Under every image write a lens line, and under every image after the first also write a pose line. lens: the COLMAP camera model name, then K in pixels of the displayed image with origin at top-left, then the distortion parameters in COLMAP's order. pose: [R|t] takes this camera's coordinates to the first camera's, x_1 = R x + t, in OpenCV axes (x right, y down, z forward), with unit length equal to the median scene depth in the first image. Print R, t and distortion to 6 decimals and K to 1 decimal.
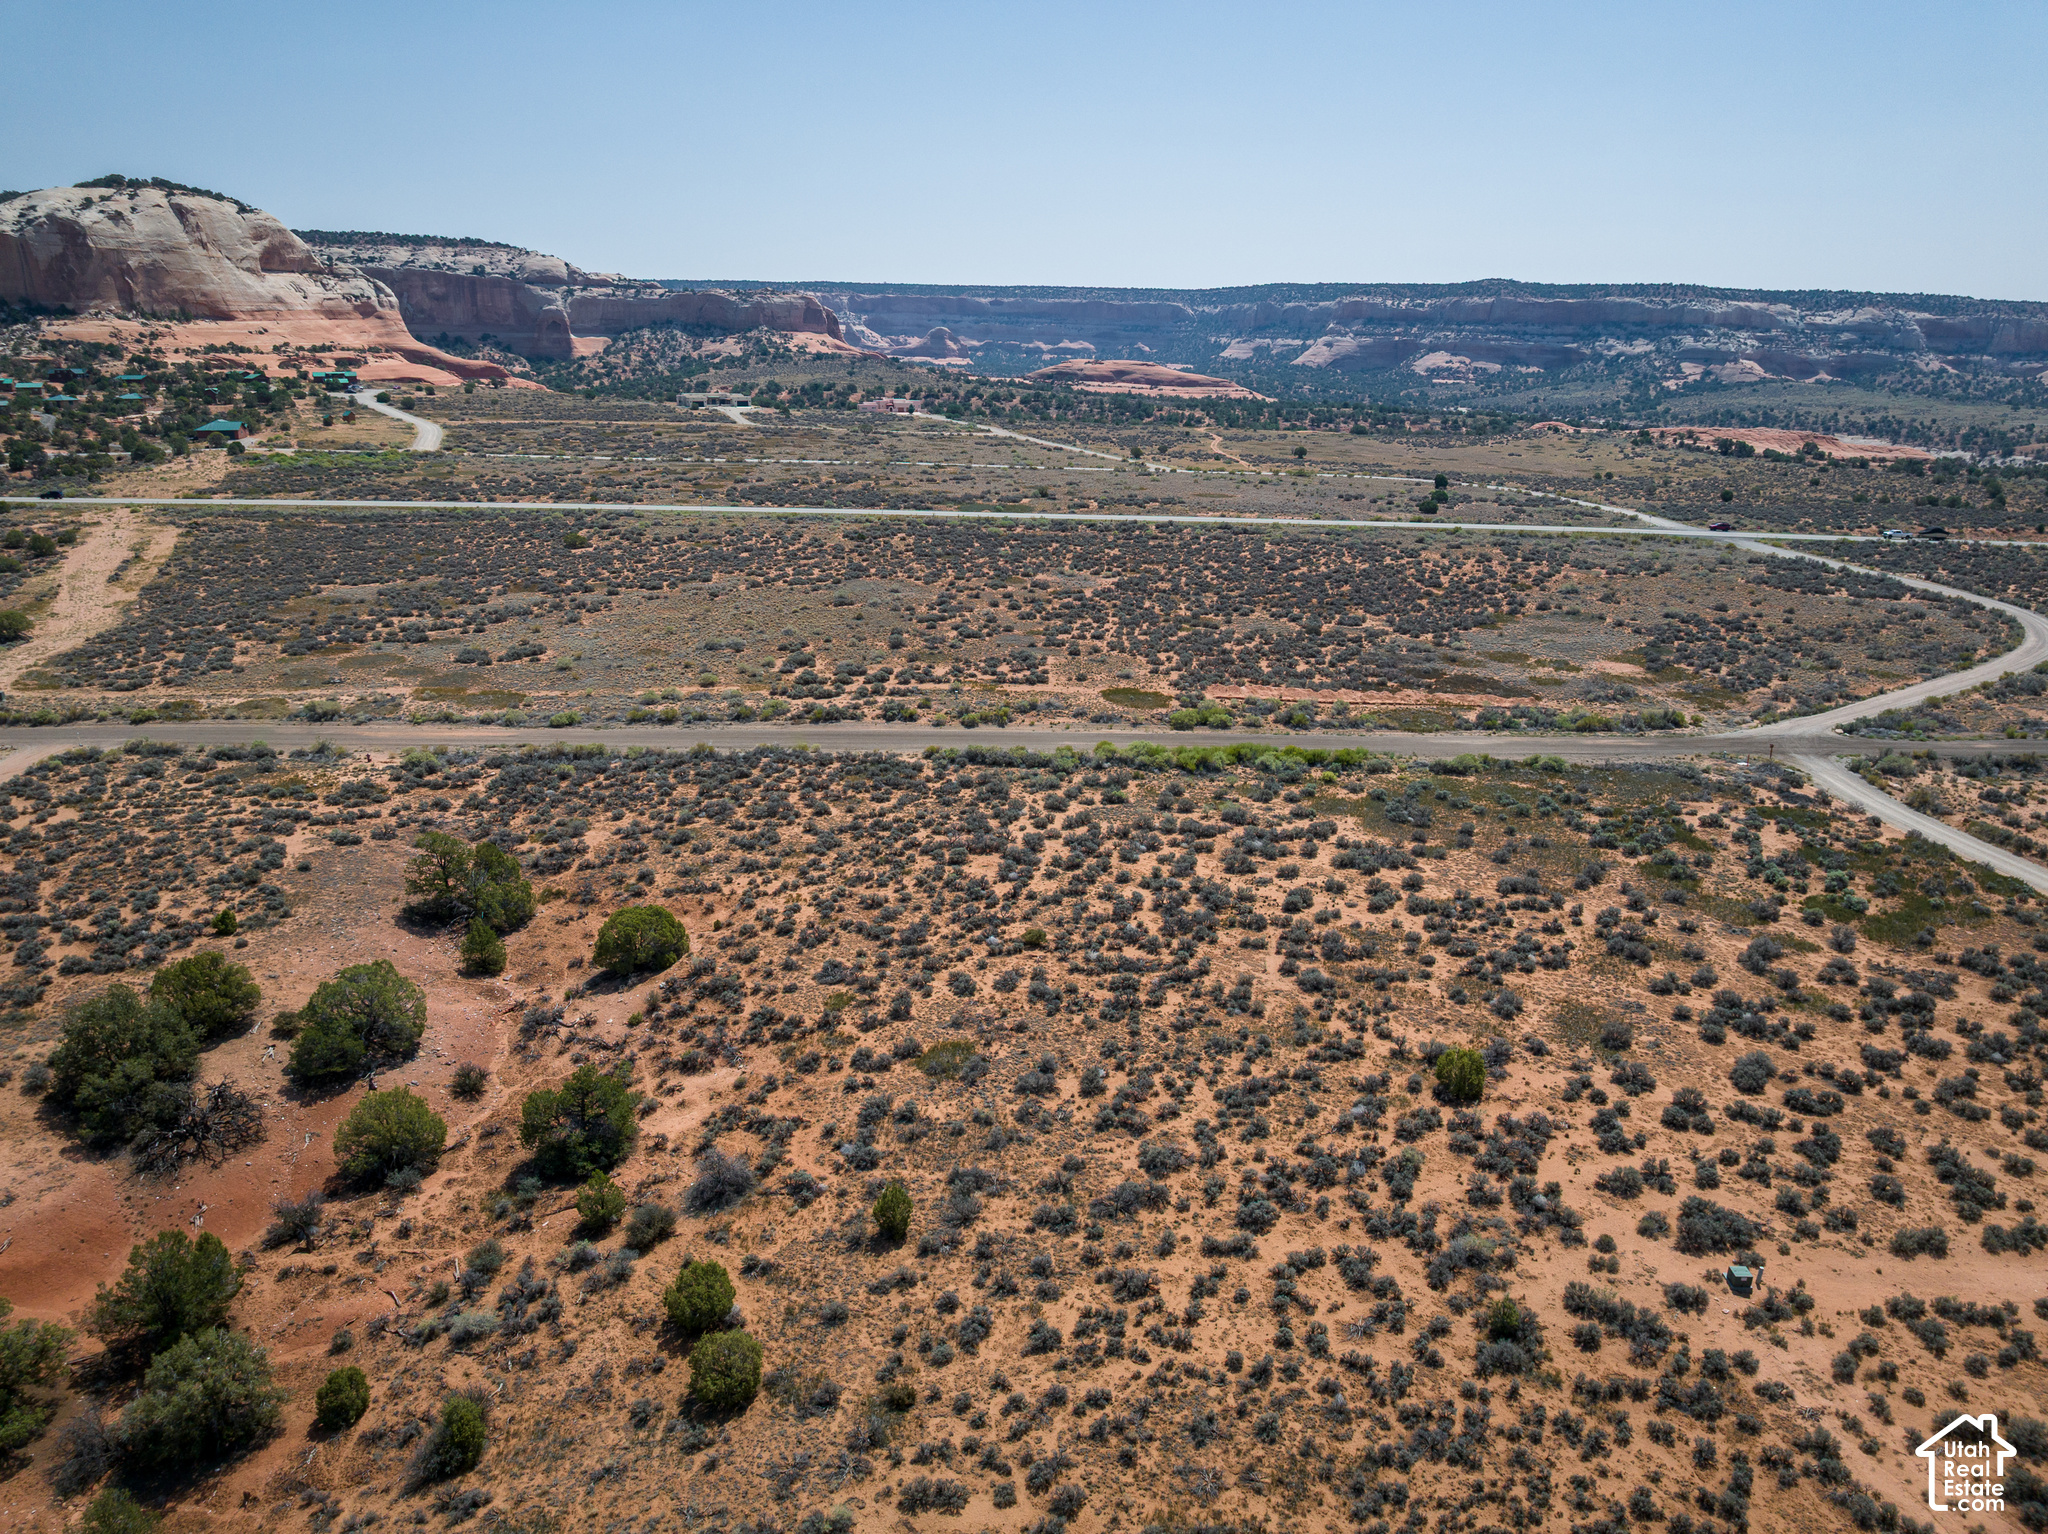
lens RADIAL K [[1440.3, 0, 1024.0], [0, 1440.3, 767.0], [0, 0, 1]] dist [-0.063335, 0.044532]
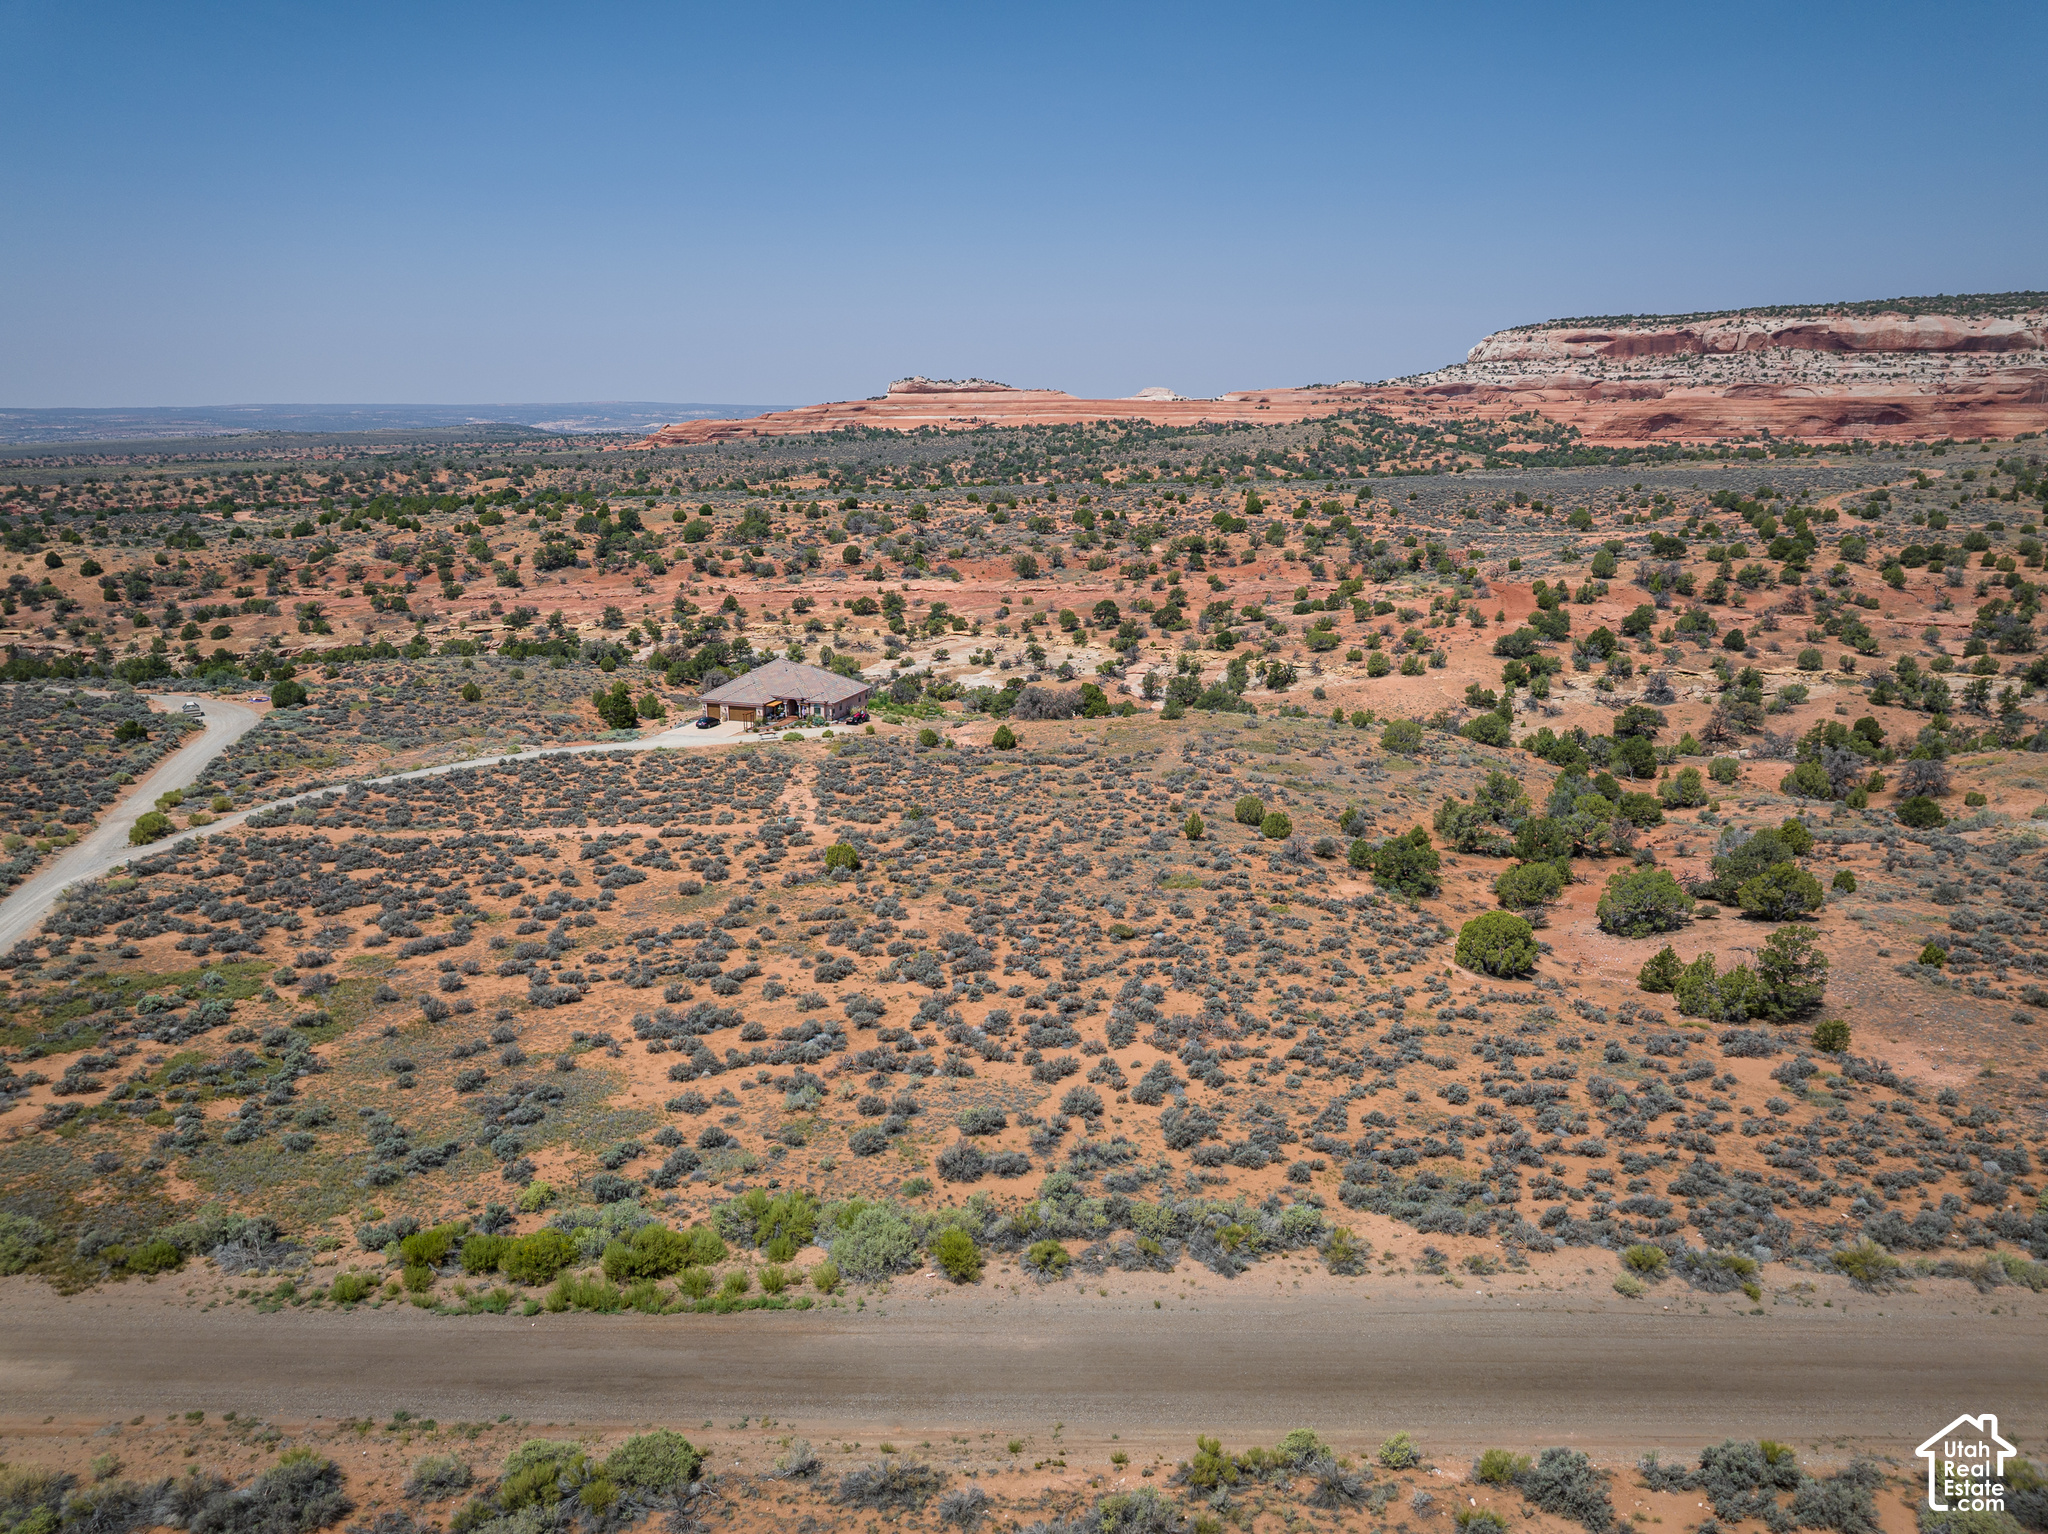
lens RADIAL K [[1448.7, 0, 1019.4], [0, 1448.7, 753.6], [0, 0, 1]] dist [-0.040599, 0.005128]
pose [[-0.998010, -0.018747, 0.060210, 0.023216], [0.012798, 0.874711, 0.484476, -0.601255], [-0.061749, 0.484282, -0.872730, 2.179722]]
